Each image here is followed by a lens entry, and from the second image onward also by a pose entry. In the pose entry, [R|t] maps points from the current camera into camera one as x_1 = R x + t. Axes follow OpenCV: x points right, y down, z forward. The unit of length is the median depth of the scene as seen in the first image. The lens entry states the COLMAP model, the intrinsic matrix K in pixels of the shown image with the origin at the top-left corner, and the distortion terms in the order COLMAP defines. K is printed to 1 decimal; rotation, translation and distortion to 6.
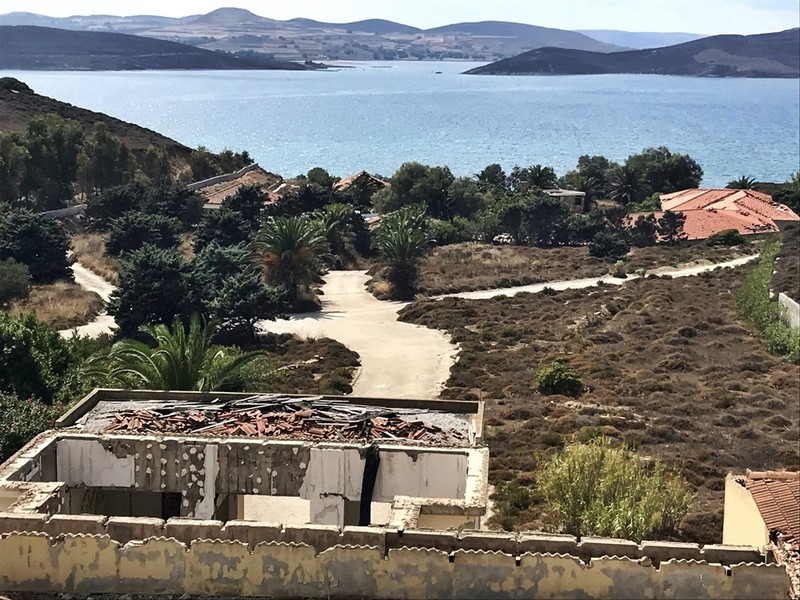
lens RADIAL K [[1515.0, 0, 398.6], [0, 1515.0, 300.4], [0, 0, 1]] dist [0.102794, 0.000000]
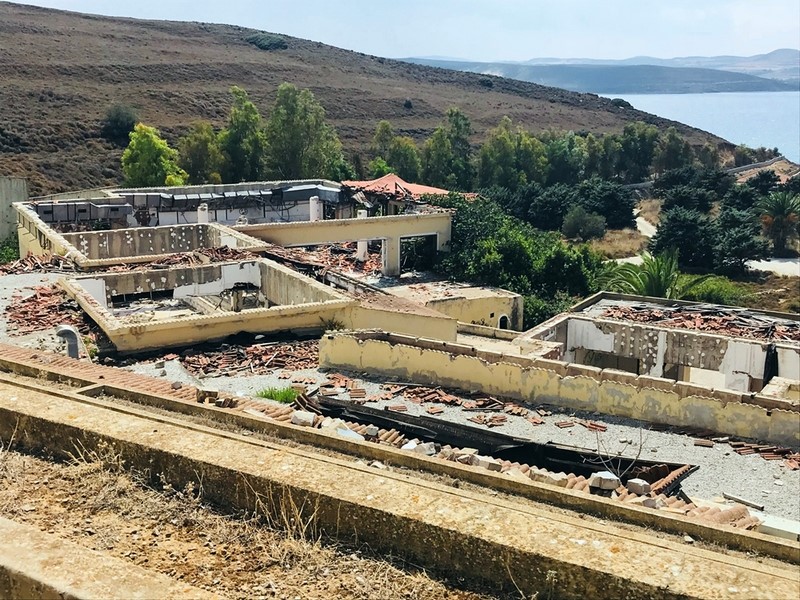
lens RADIAL K [[971.7, 0, 398.3], [0, 971.7, 305.3], [0, 0, 1]] dist [0.003654, 0.000000]
pose [[0.884960, 0.089298, -0.457025, 0.140895], [-0.059790, 0.995107, 0.078660, 0.007561], [0.461813, -0.042285, 0.885969, -0.029242]]
